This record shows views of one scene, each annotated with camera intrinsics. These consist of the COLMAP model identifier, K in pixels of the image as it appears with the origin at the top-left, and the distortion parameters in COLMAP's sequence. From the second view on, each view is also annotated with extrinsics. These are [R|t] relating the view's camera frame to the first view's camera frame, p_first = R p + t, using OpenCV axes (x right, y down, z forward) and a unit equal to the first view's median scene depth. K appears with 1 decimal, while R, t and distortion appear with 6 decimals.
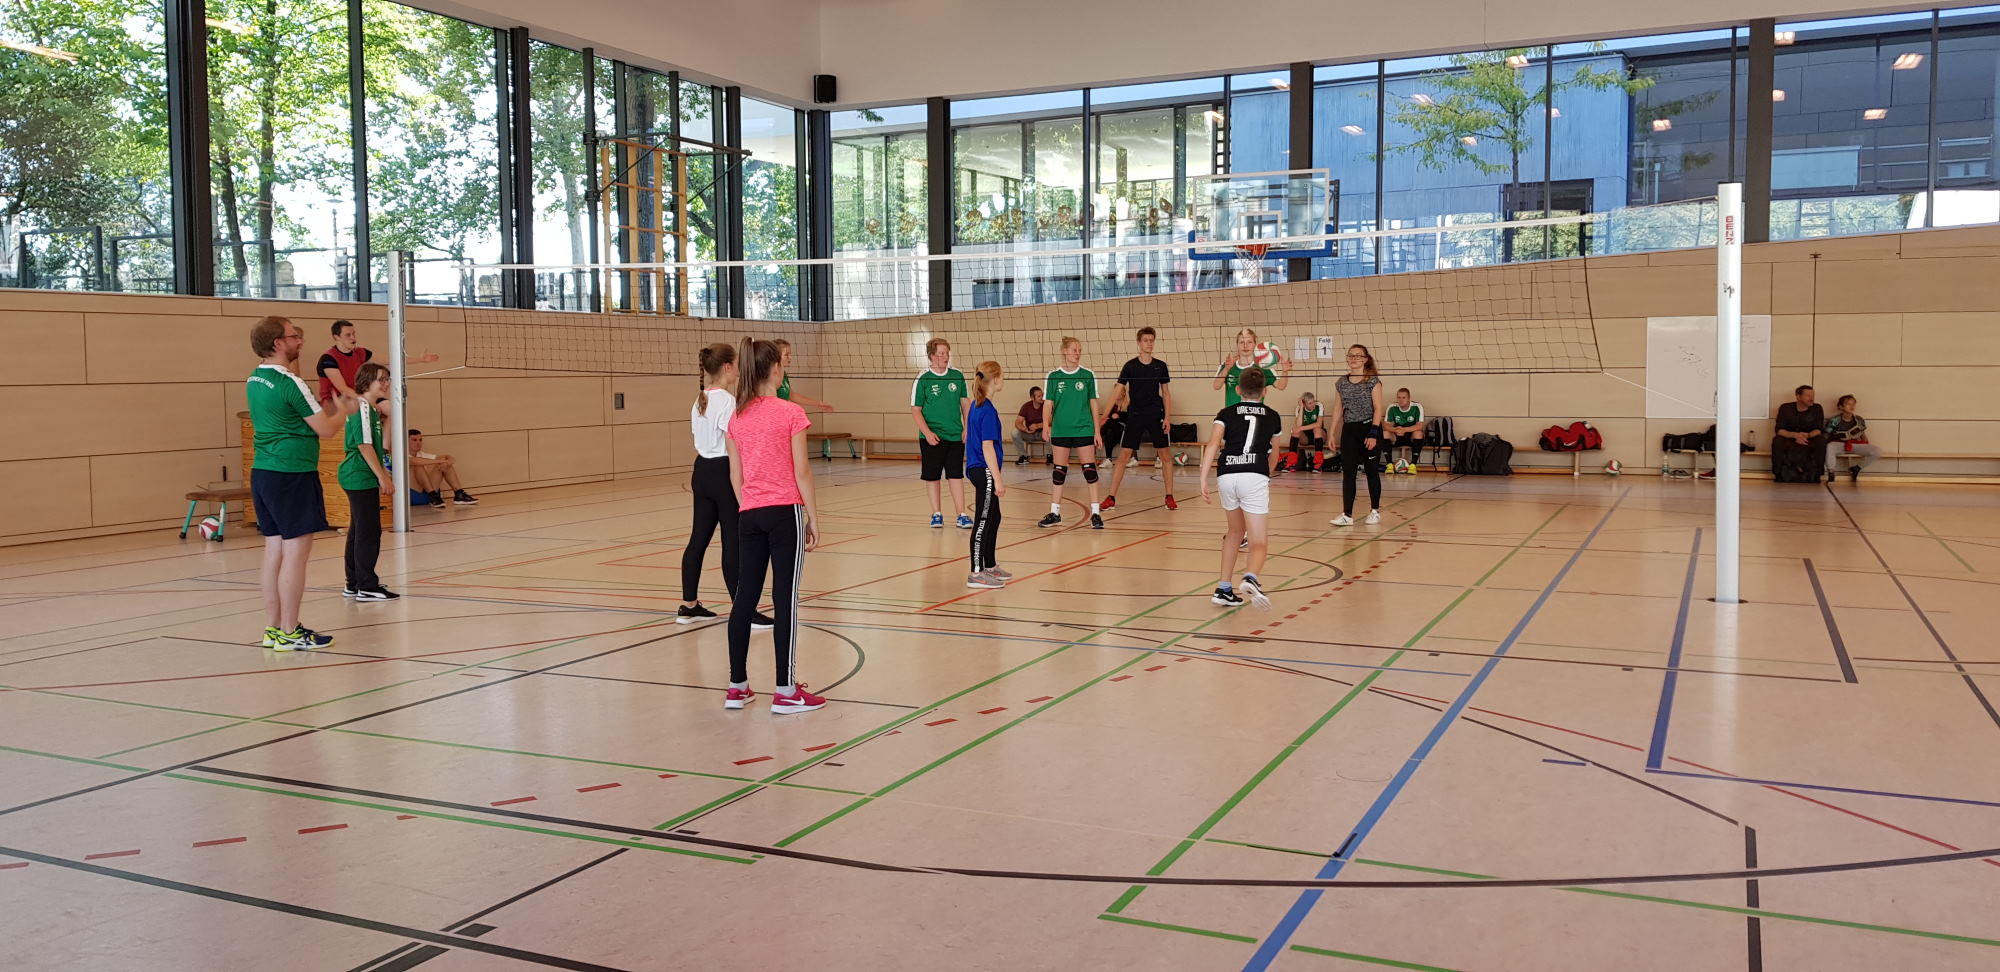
lens RADIAL K [[1532.3, 0, 1011.5], [0, 1532.3, 473.8], [0, 0, 1]] dist [0.089791, -0.152542]
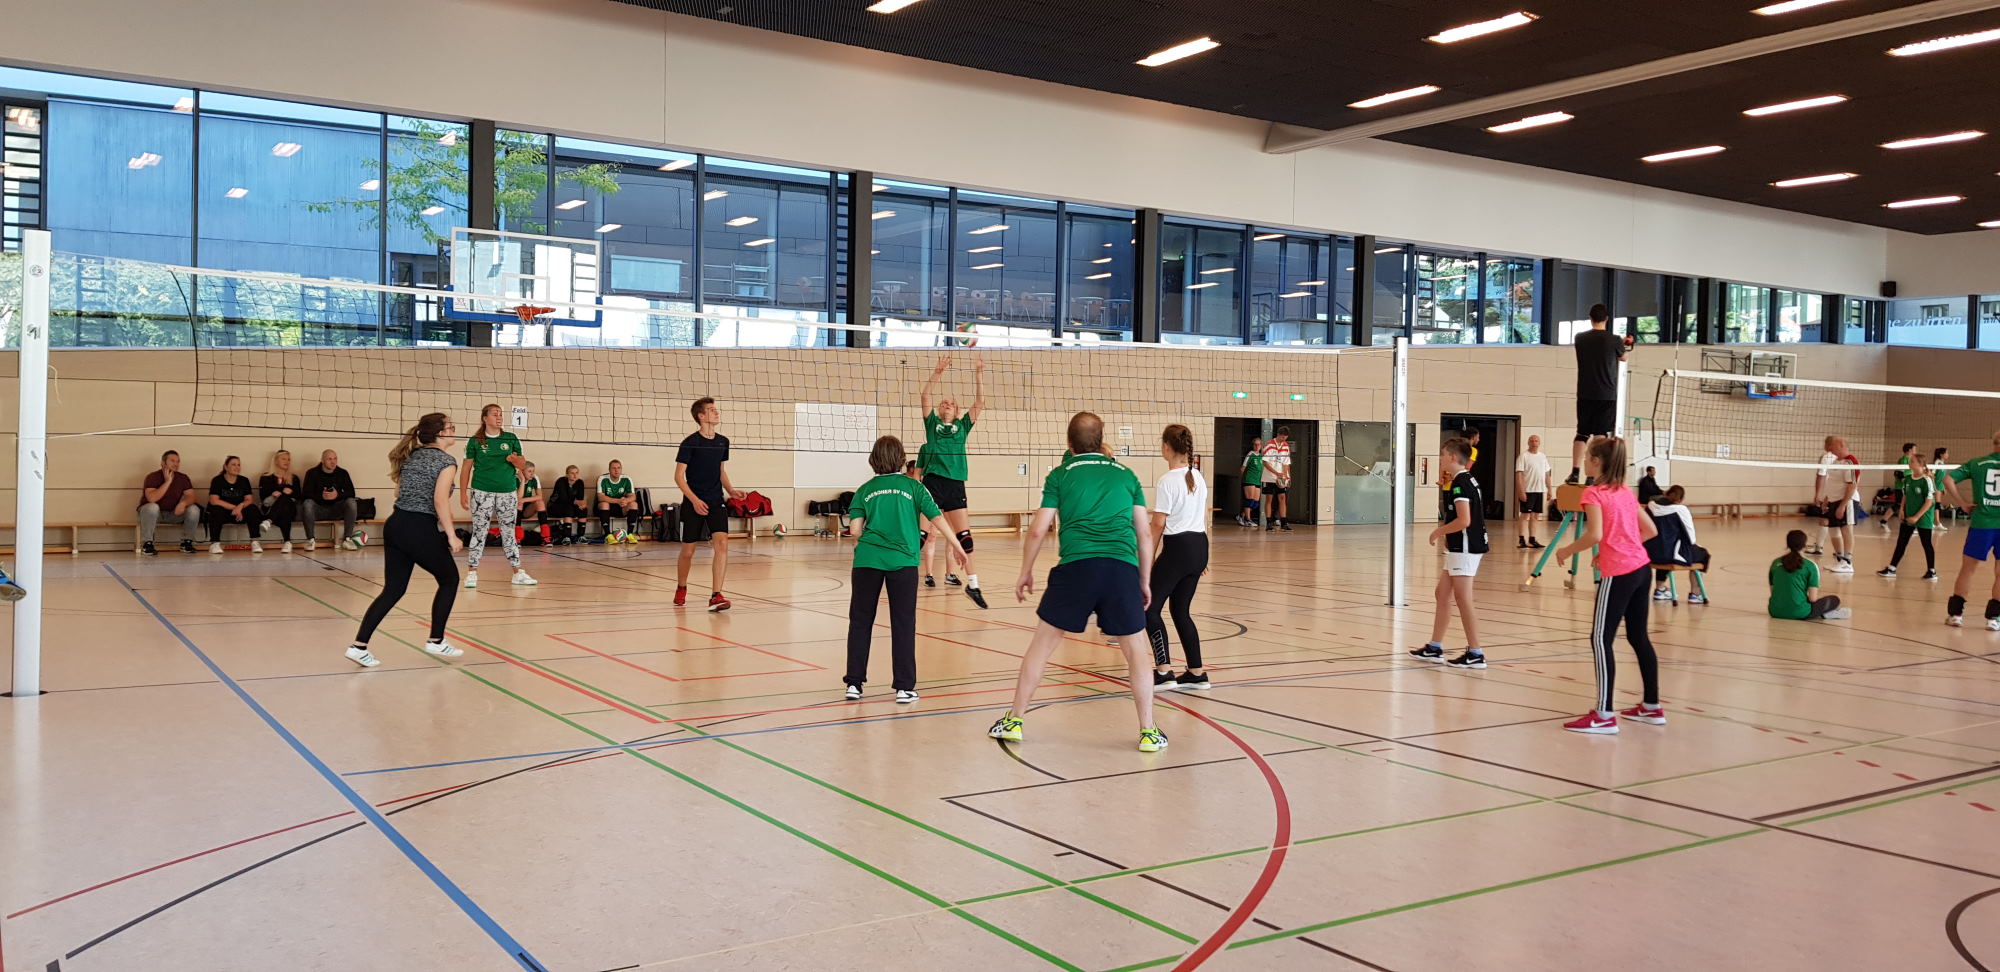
lens RADIAL K [[1532.3, 0, 1011.5], [0, 1532.3, 473.8], [0, 0, 1]] dist [0.089791, -0.152542]
pose [[0.508537, -0.002014, 0.861038, -0.497242], [0.039547, 0.998997, -0.021020, -0.014746], [-0.860132, 0.044741, 0.508106, 0.252171]]
